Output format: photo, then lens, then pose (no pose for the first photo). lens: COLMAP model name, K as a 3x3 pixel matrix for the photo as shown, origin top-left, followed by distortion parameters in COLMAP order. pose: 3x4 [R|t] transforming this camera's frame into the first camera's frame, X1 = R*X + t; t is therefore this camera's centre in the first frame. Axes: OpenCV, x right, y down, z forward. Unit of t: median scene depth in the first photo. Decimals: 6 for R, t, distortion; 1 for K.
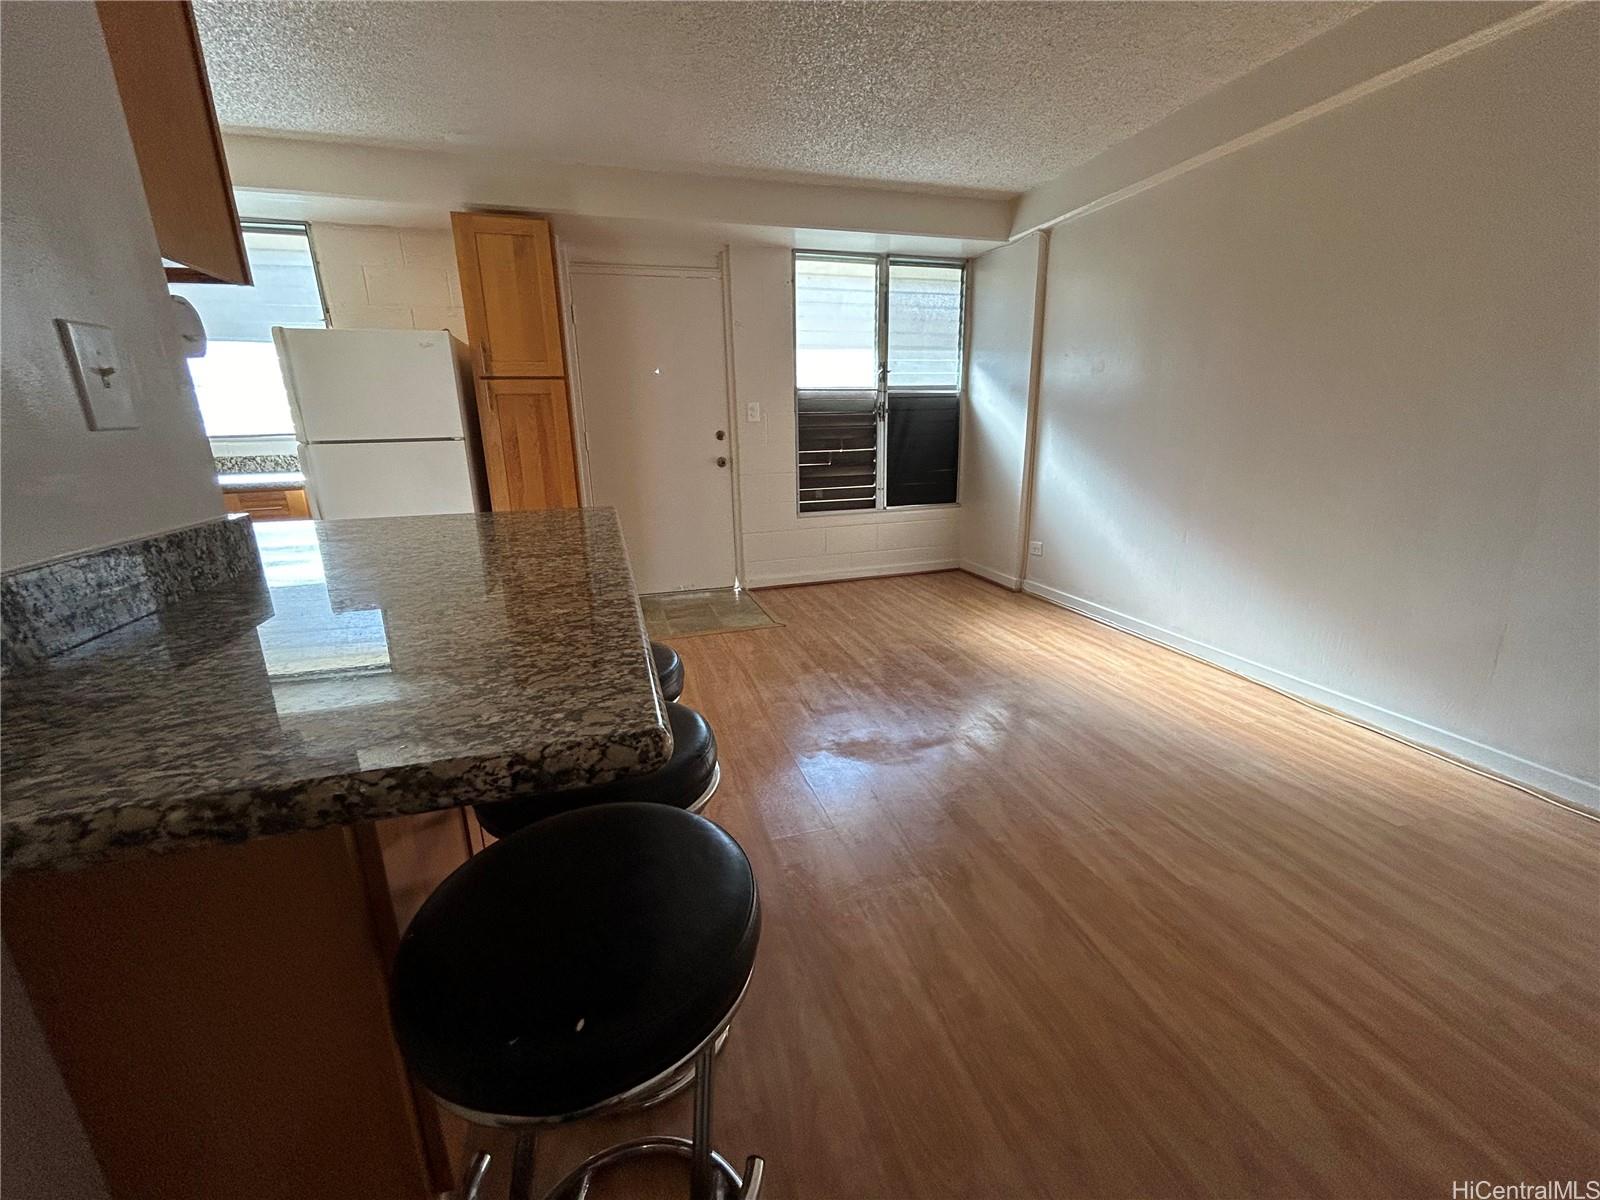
lens RADIAL K [[646.5, 0, 801.0], [0, 646.5, 602.4], [0, 0, 1]] dist [-0.004853, -0.000310]
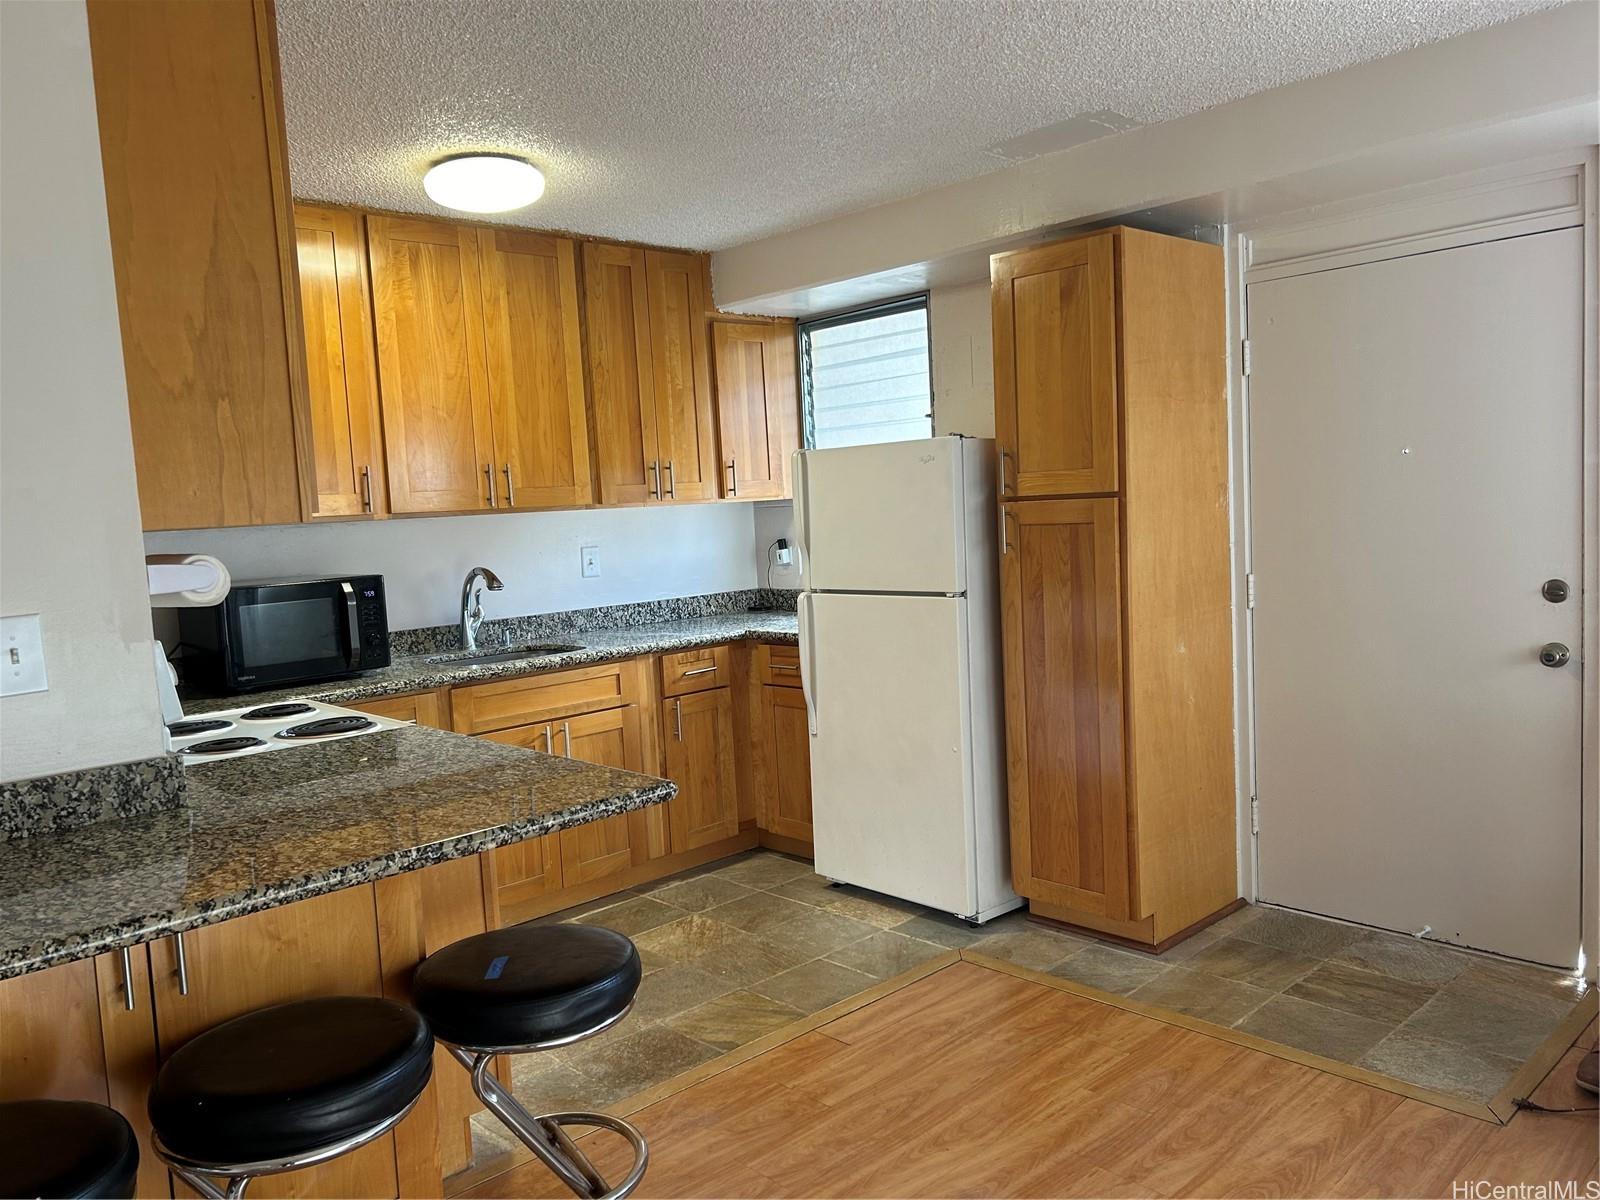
lens RADIAL K [[1199.1, 0, 800.6], [0, 1199.1, 598.4], [0, 0, 1]] dist [-0.008670, -0.003552]
pose [[0.444752, 0.070613, -0.892866, 0.447576], [-0.201834, 0.979147, -0.023101, -0.187310], [0.872616, 0.190485, 0.449730, 0.328601]]
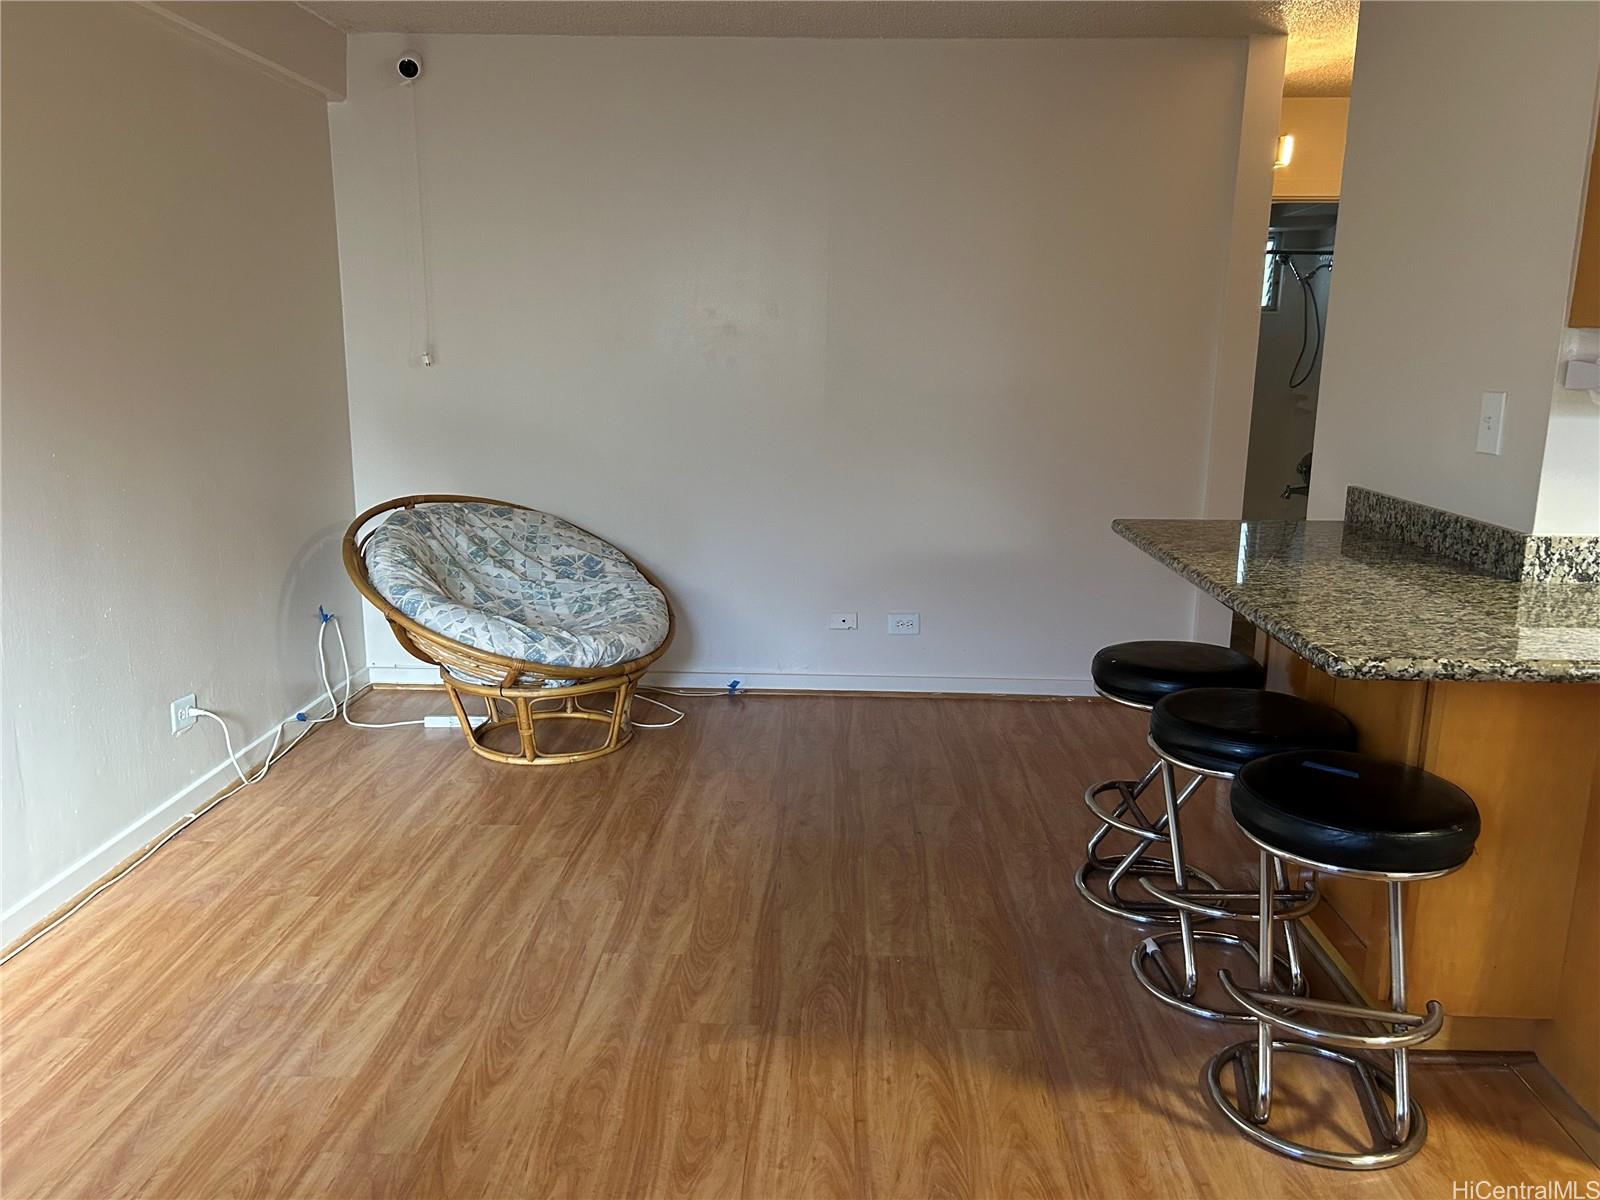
lens RADIAL K [[1199.1, 0, 800.6], [0, 1199.1, 600.8], [0, 0, 1]] dist [-0.008670, -0.003552]
pose [[-0.948810, -0.056562, 0.310741, -0.102128], [0.093400, 0.889588, 0.447113, -0.381729], [-0.301721, 0.453248, -0.838767, 1.112487]]
